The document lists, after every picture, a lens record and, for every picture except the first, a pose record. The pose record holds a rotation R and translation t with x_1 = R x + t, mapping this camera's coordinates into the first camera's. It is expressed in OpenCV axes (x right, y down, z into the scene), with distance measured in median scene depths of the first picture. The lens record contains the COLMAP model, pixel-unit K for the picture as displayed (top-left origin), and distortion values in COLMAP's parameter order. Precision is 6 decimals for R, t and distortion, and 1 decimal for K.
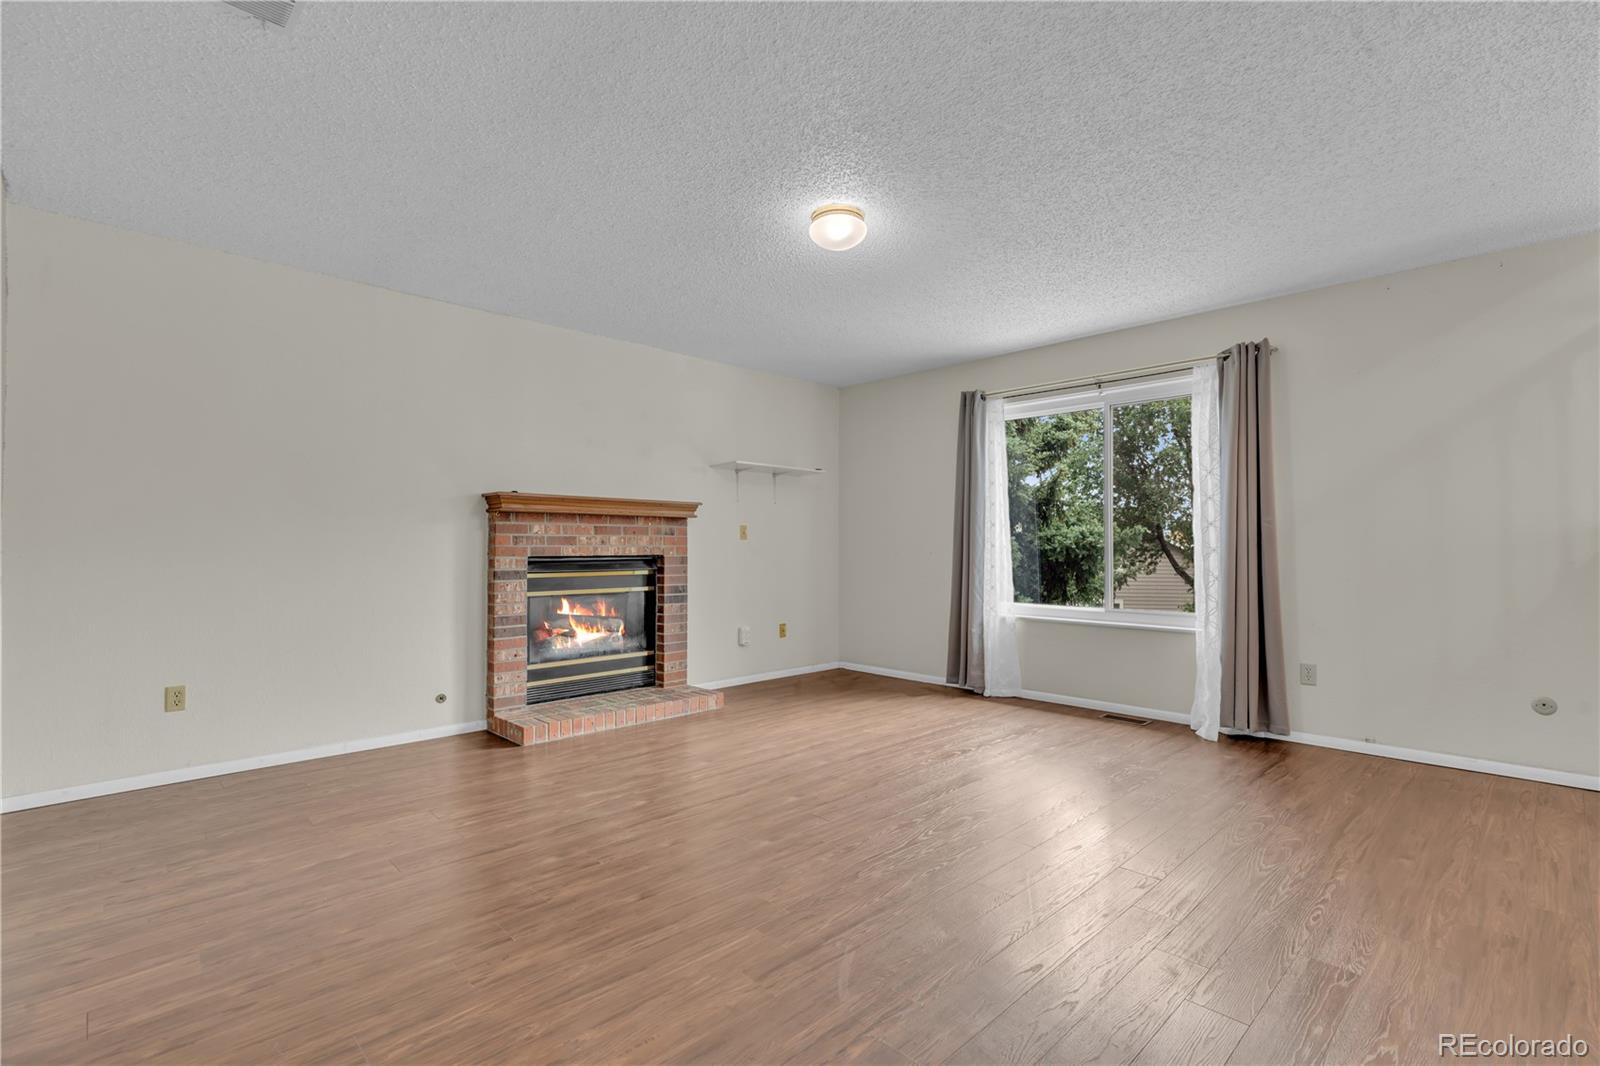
lens RADIAL K [[732.4, 0, 807.1], [0, 732.4, 532.7], [0, 0, 1]] dist [0.001377, -0.002627]
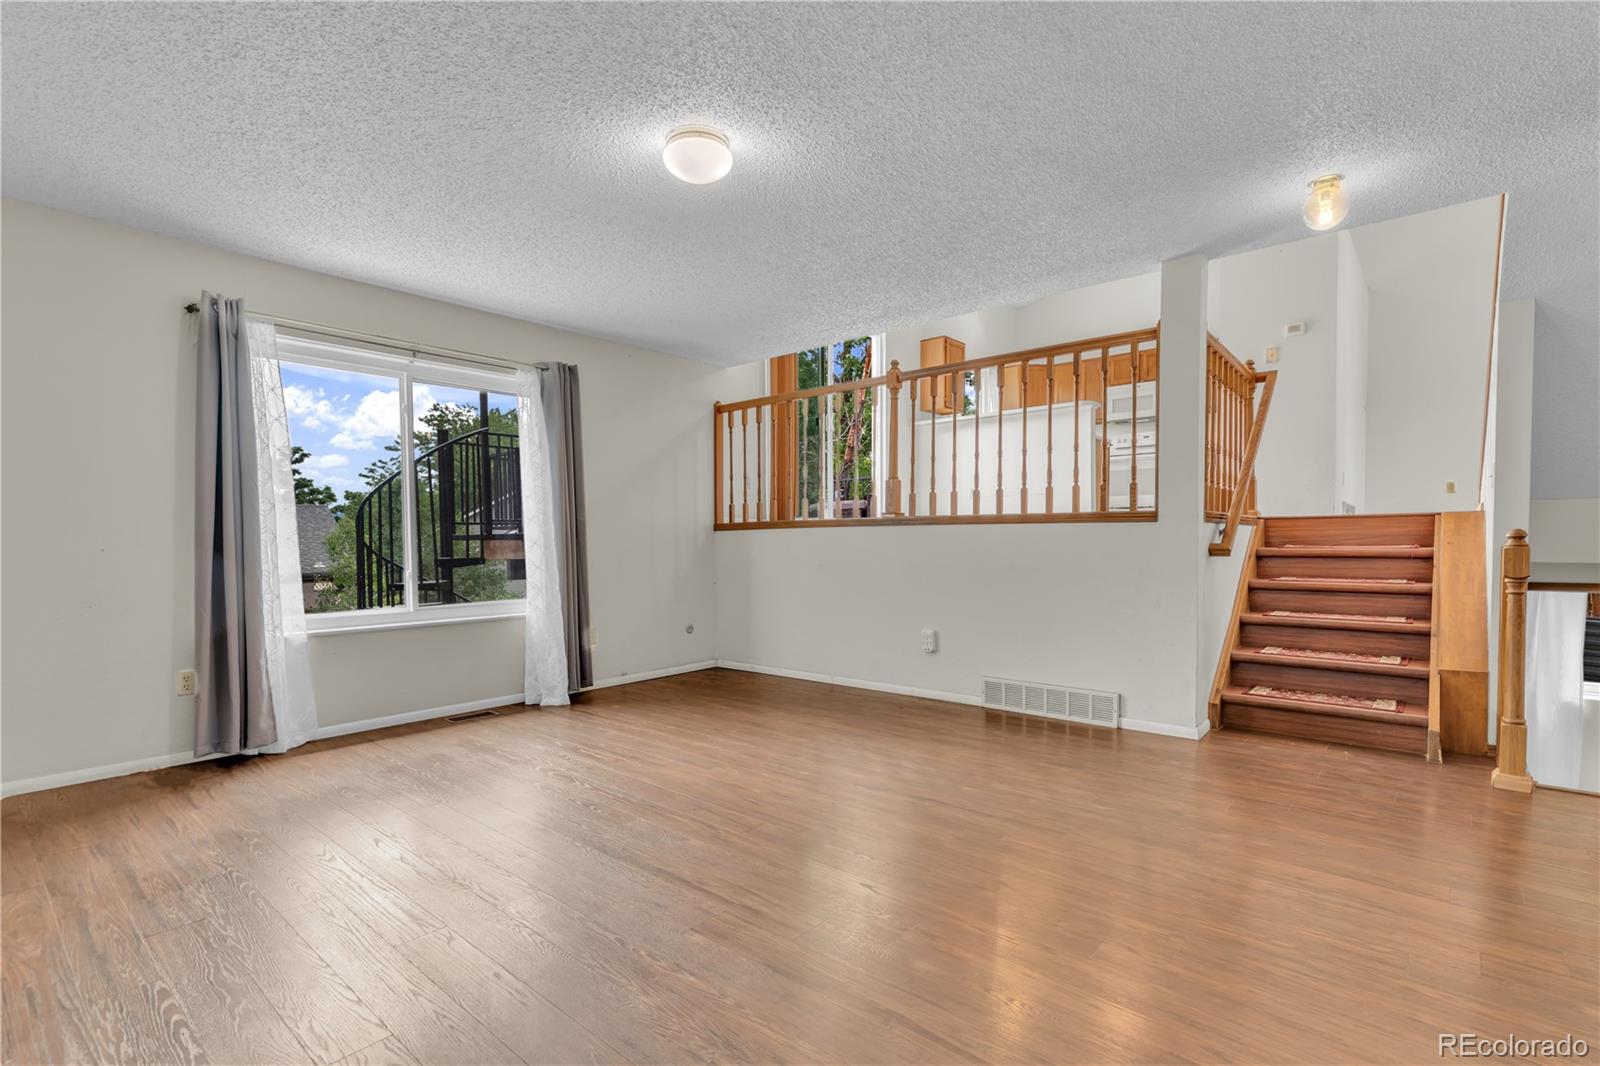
lens RADIAL K [[732.4, 0, 824.5], [0, 732.4, 570.7], [0, 0, 1]] dist [0.001377, -0.002627]
pose [[-0.108028, -0.042721, 0.993230, -0.503127], [-0.011189, 0.999065, 0.041755, 0.015739], [-0.994085, -0.006603, -0.108405, 0.571270]]
